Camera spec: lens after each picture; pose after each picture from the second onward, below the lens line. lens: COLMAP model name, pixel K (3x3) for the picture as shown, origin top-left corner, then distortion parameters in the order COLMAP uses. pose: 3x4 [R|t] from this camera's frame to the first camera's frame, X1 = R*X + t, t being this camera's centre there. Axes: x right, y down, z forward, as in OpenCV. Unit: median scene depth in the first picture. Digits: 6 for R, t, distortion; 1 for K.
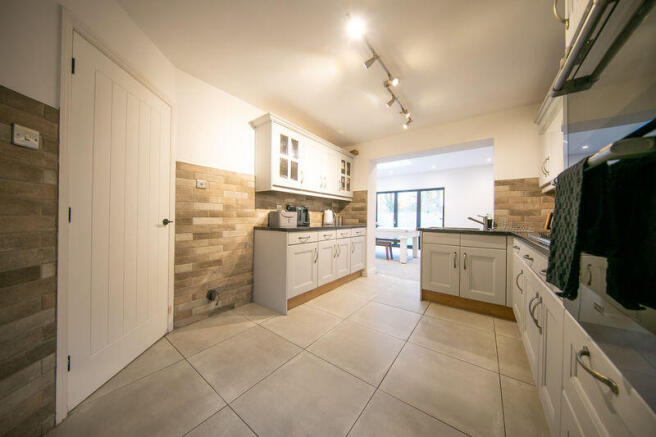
lens RADIAL K [[203.1, 0, 326.2], [0, 203.1, 217.2], [0, 0, 1]] dist [0.000707, 0.000016]
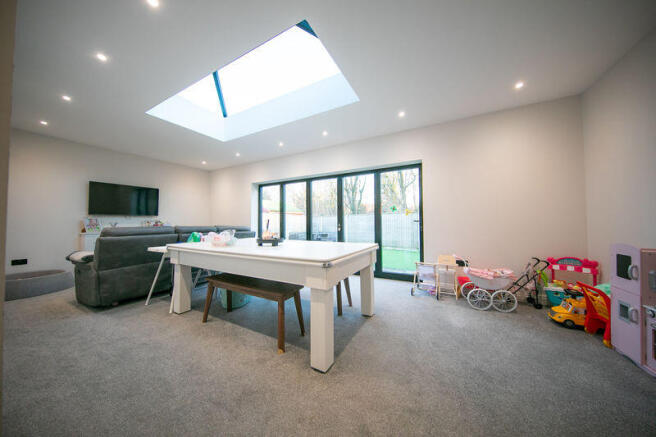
lens RADIAL K [[203.1, 0, 326.2], [0, 203.1, 217.2], [0, 0, 1]] dist [0.000707, 0.000016]
pose [[0.987798, -0.003095, 0.155713, 0.659494], [0.006516, 0.999748, -0.021464, 0.016182], [-0.155607, 0.022217, 0.987569, 1.356139]]
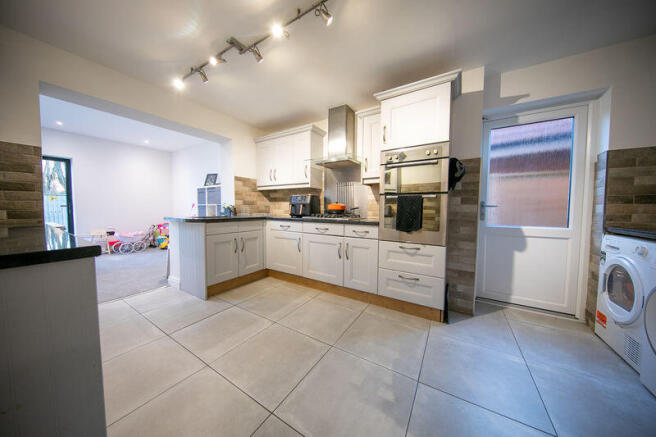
lens RADIAL K [[208.5, 0, 326.9], [0, 208.5, 216.7], [0, 0, 1]] dist [0.000588, -0.000004]
pose [[-0.093993, -0.052062, 0.994211, -0.497177], [-0.011189, 0.998624, 0.051236, -0.007172], [-0.995510, -0.006309, -0.094446, 0.590961]]
